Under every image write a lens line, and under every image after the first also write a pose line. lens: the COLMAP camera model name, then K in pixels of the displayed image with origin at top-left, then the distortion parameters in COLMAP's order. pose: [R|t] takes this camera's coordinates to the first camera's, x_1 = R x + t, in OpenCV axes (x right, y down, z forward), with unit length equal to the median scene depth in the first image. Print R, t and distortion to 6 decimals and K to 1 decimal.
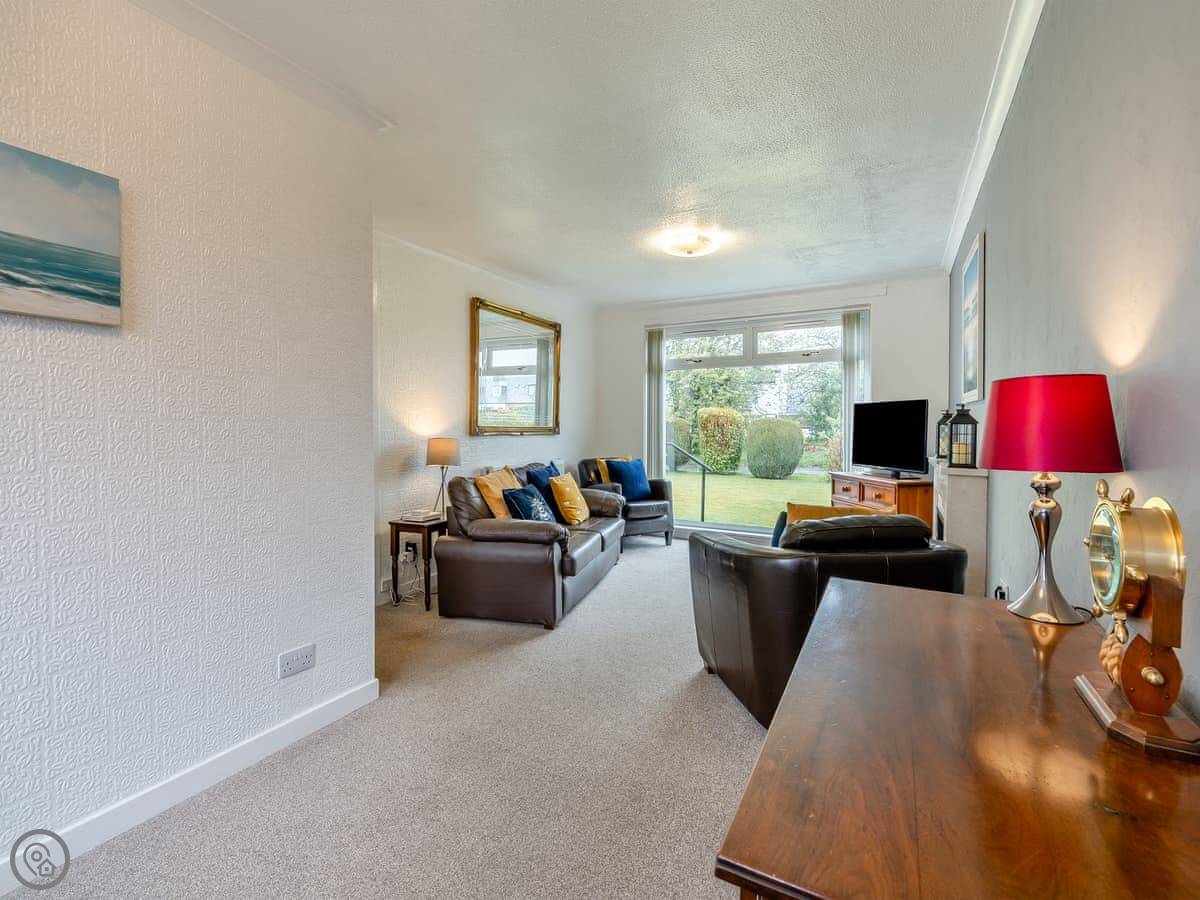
lens RADIAL K [[572.1, 0, 598.8], [0, 572.1, 438.8], [0, 0, 1]] dist [0.004412, -0.000095]
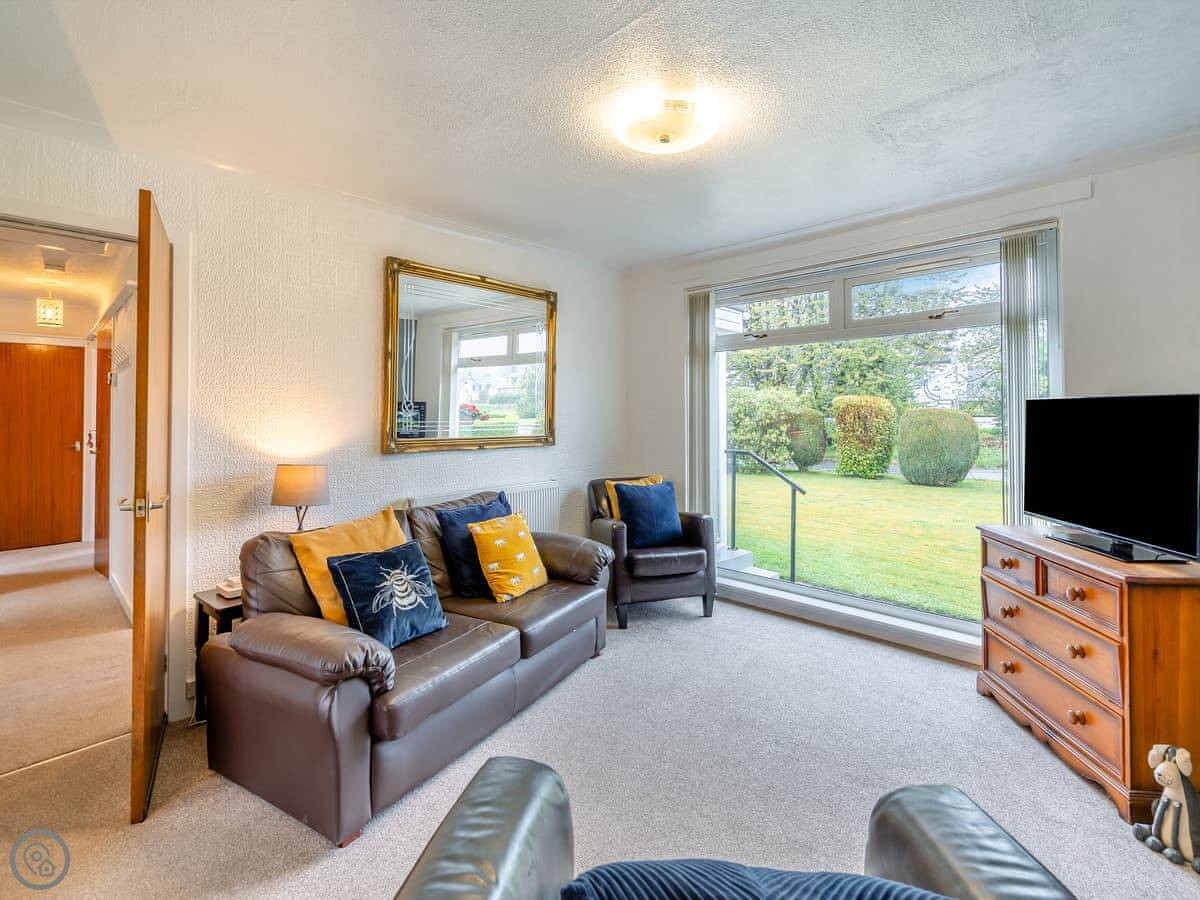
lens RADIAL K [[572.1, 0, 592.8], [0, 572.1, 411.9], [0, 0, 1]] dist [0.004412, -0.000095]
pose [[0.964078, -0.007701, -0.265508, 0.181796], [0.000987, 0.999677, -0.025412, -0.034290], [0.265618, 0.024237, 0.963774, 0.344056]]
